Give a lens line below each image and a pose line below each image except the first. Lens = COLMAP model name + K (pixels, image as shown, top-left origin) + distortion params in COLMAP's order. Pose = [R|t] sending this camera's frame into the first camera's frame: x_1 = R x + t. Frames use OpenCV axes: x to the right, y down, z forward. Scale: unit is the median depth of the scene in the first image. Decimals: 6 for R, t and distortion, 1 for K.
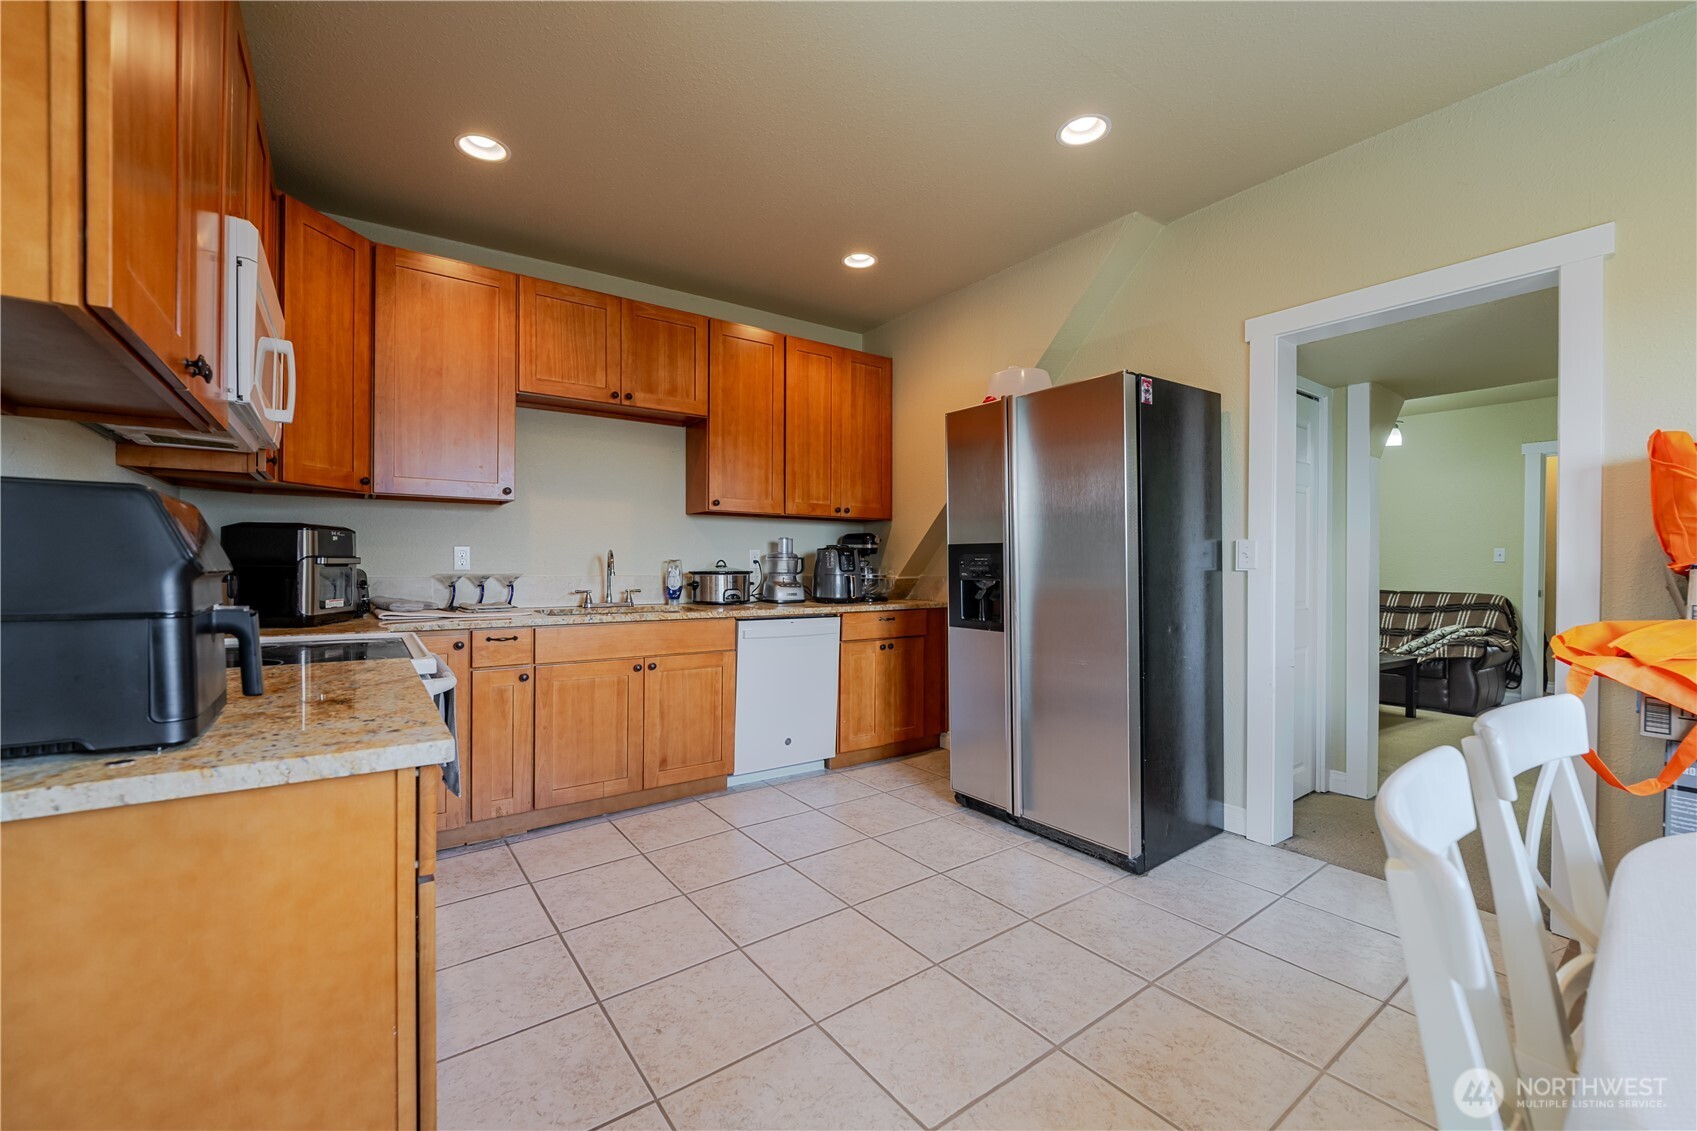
lens RADIAL K [[693.6, 0, 847.1], [0, 693.6, 562.1], [0, 0, 1]] dist [-0.010463, -0.001128]
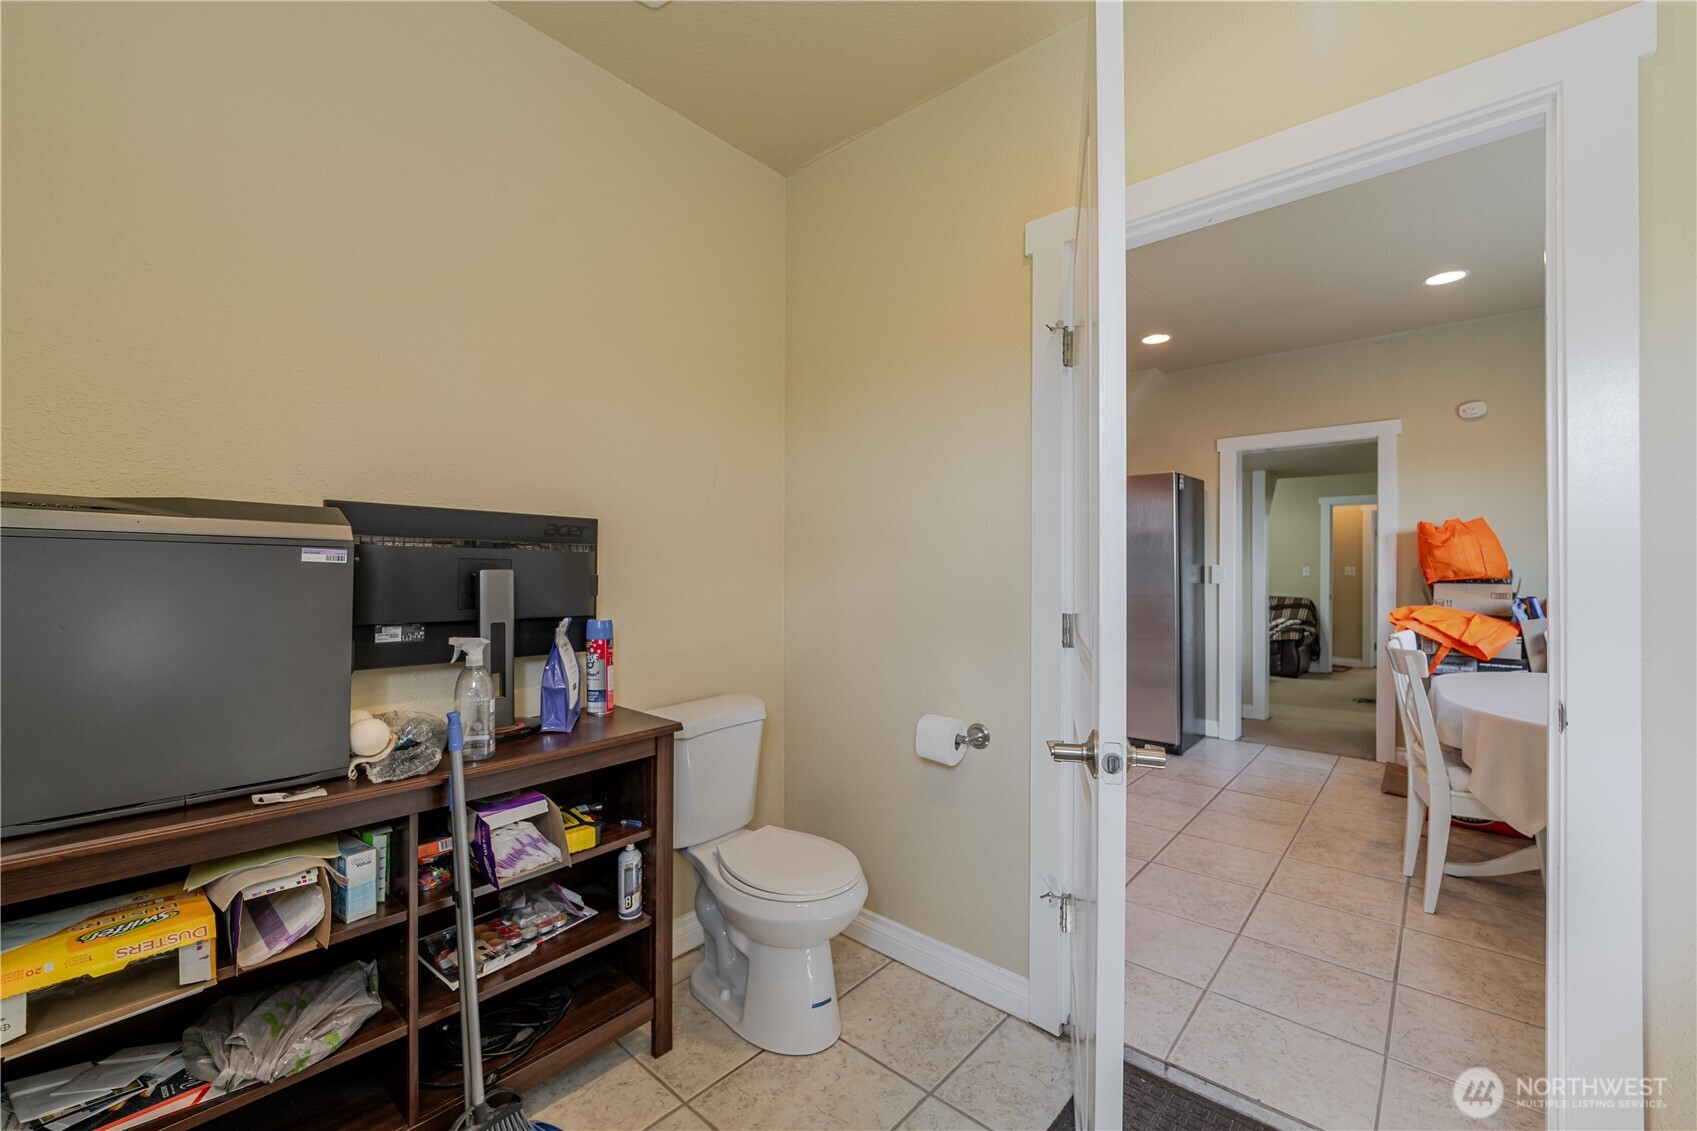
lens RADIAL K [[693.6, 0, 855.9], [0, 693.6, 561.4], [0, 0, 1]] dist [-0.010463, -0.001128]
pose [[0.973400, 0.006548, 0.229020, -0.664169], [-0.003604, 0.999905, -0.013269, -0.015446], [-0.229085, 0.012090, 0.973331, -0.452202]]
